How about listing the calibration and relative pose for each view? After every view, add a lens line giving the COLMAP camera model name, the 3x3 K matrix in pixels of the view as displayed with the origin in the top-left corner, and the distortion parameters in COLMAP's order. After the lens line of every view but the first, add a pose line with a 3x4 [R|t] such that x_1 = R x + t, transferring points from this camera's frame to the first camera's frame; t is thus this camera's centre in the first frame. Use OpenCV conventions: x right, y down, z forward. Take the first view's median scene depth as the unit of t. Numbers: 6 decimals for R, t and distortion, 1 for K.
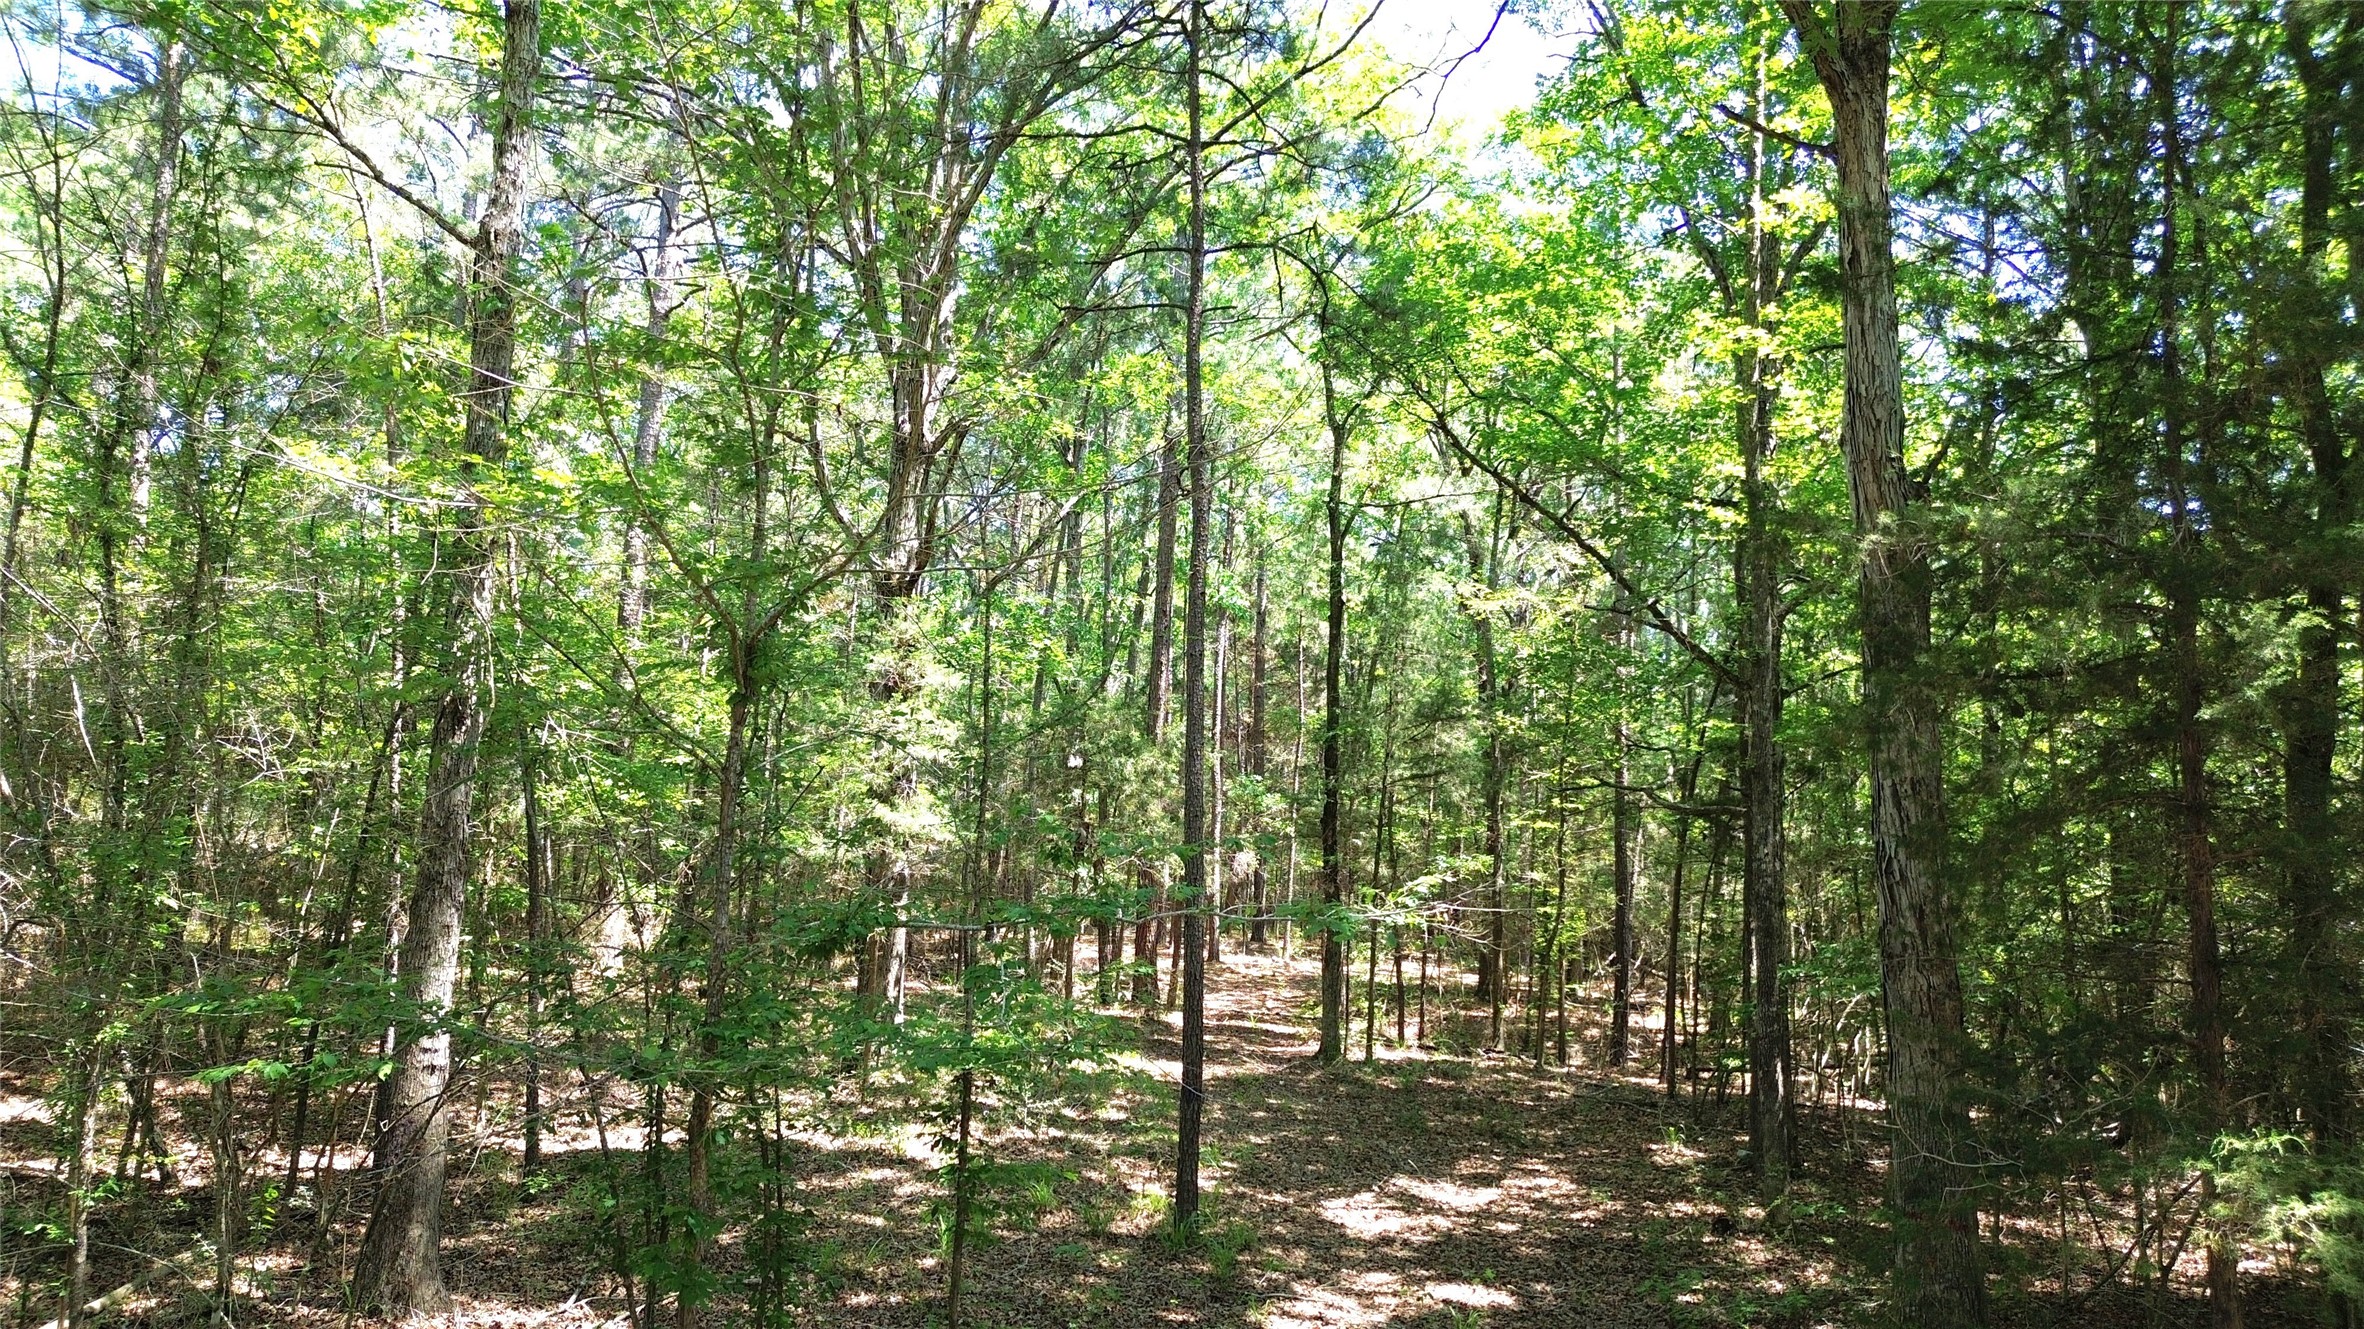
lens RADIAL K [[1690.8, 0, 1222.4], [0, 1690.8, 650.7], [0, 0, 1]] dist [0.074686, -0.067981]
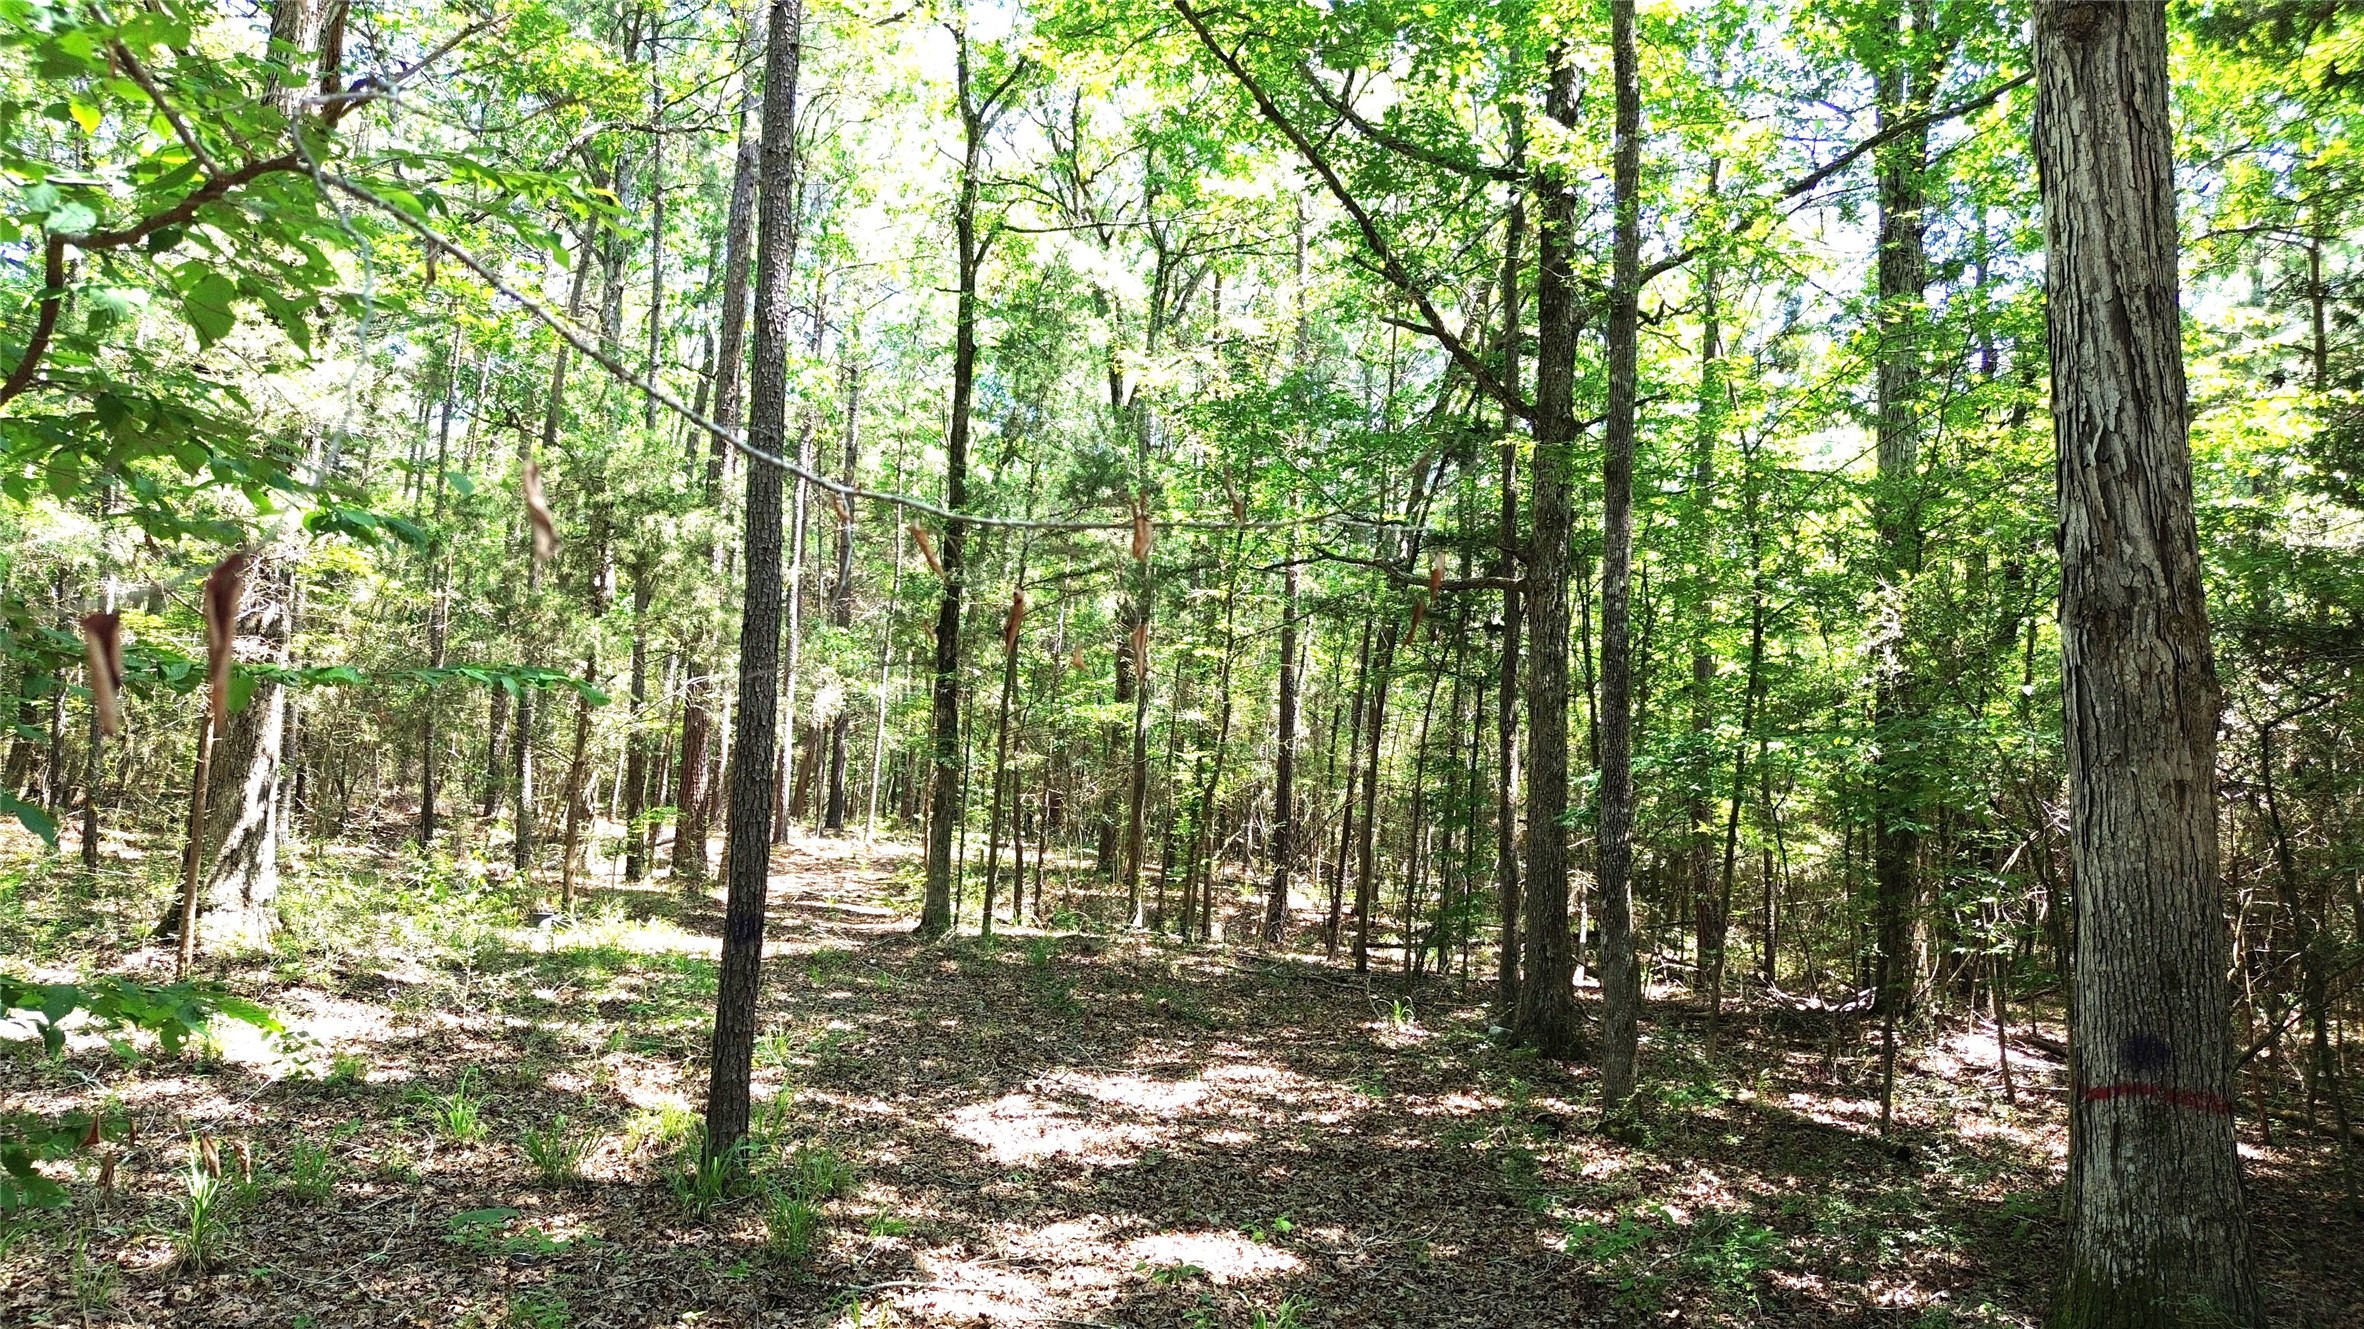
lens RADIAL K [[1690.8, 0, 1210.6], [0, 1690.8, 655.3], [0, 0, 1]] dist [0.074686, -0.067981]
pose [[0.970863, 0.033198, 0.237325, -0.002927], [-0.044401, 0.998130, 0.042015, 0.109577], [-0.235486, -0.051328, 0.970521, 0.329070]]
